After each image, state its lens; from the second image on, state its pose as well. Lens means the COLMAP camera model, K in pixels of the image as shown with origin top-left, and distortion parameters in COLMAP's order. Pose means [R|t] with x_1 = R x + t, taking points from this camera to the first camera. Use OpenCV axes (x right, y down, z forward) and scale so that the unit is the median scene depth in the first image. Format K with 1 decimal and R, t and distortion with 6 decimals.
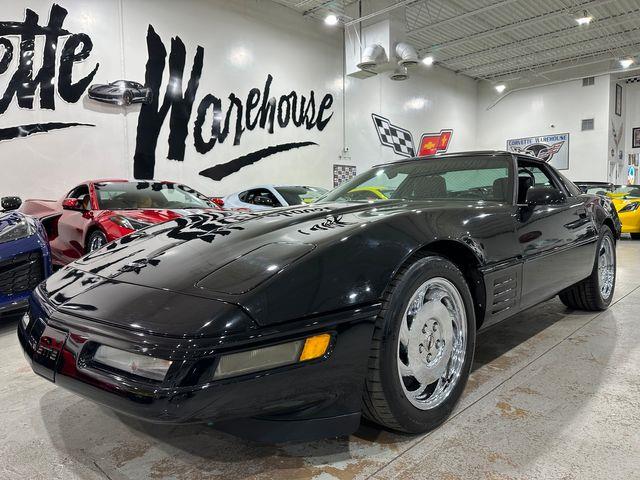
lens RADIAL K [[450.7, 0, 317.3], [0, 450.7, 239.3], [0, 0, 1]] dist [0.064652, -0.090194]
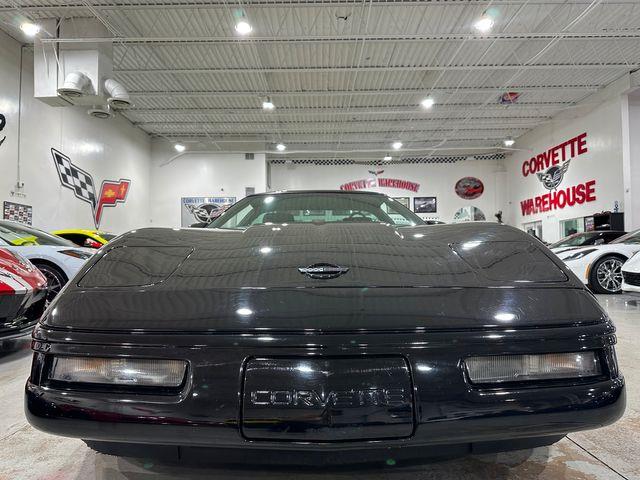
lens RADIAL K [[456.7, 0, 323.4], [0, 456.7, 241.3], [0, 0, 1]] dist [0.012495, -0.026609]
pose [[0.712879, 0.042880, 0.699974, -0.145311], [0.043765, 0.993463, -0.105432, 0.012472], [-0.699920, 0.105795, 0.706343, 0.076262]]
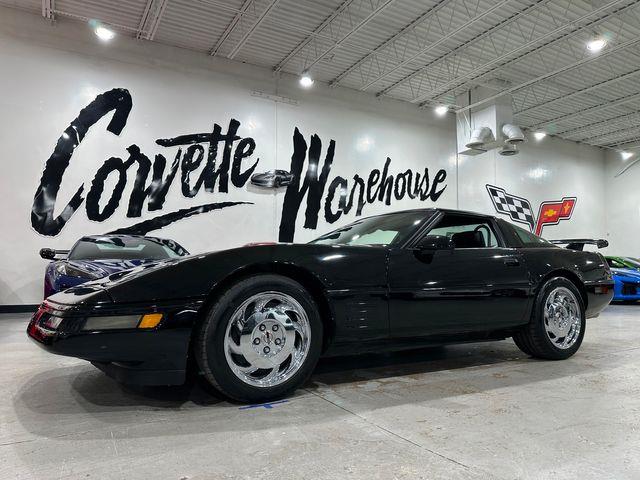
lens RADIAL K [[450.7, 0, 317.3], [0, 450.7, 239.3], [0, 0, 1]] dist [0.064652, -0.090194]
pose [[0.962716, 0.000185, -0.270516, 0.037445], [-0.040532, 0.988810, -0.143568, 0.027980], [0.267462, 0.149180, 0.951950, -0.148844]]
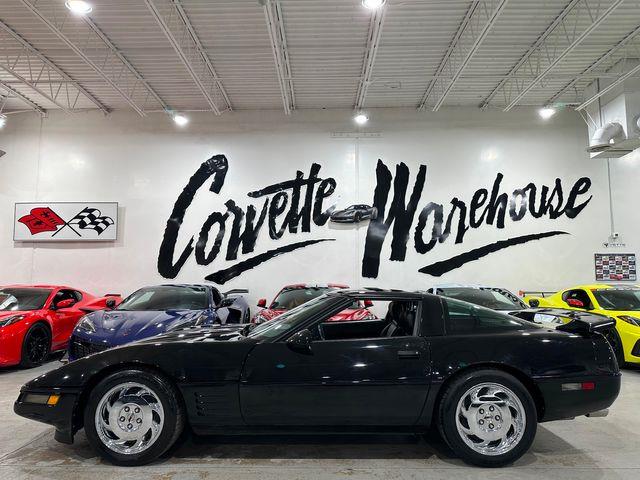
lens RADIAL K [[450.7, 0, 317.3], [0, 450.7, 239.3], [0, 0, 1]] dist [0.064652, -0.090194]
pose [[0.682866, -0.044296, -0.729200, 0.377498], [-0.067093, 0.990139, -0.122977, -0.060826], [0.727456, 0.132900, 0.673160, 0.023426]]
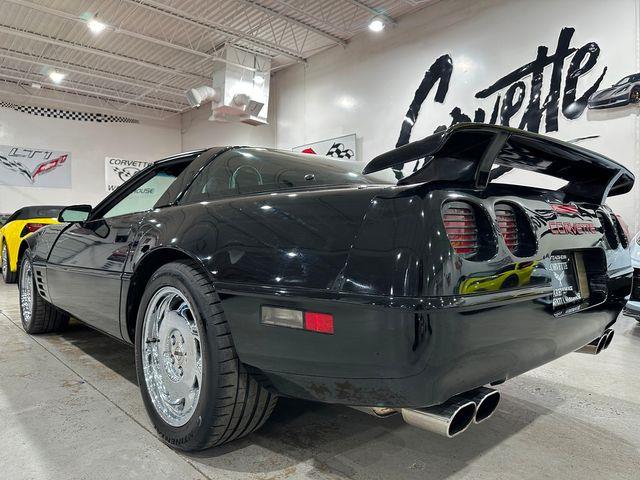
lens RADIAL K [[450.7, 0, 317.3], [0, 450.7, 239.3], [0, 0, 1]] dist [0.064652, -0.090194]
pose [[-0.063101, 0.038388, -0.997269, 0.375890], [-0.064007, 0.997047, 0.042429, -0.033751], [0.995952, 0.066510, -0.060457, 0.393571]]
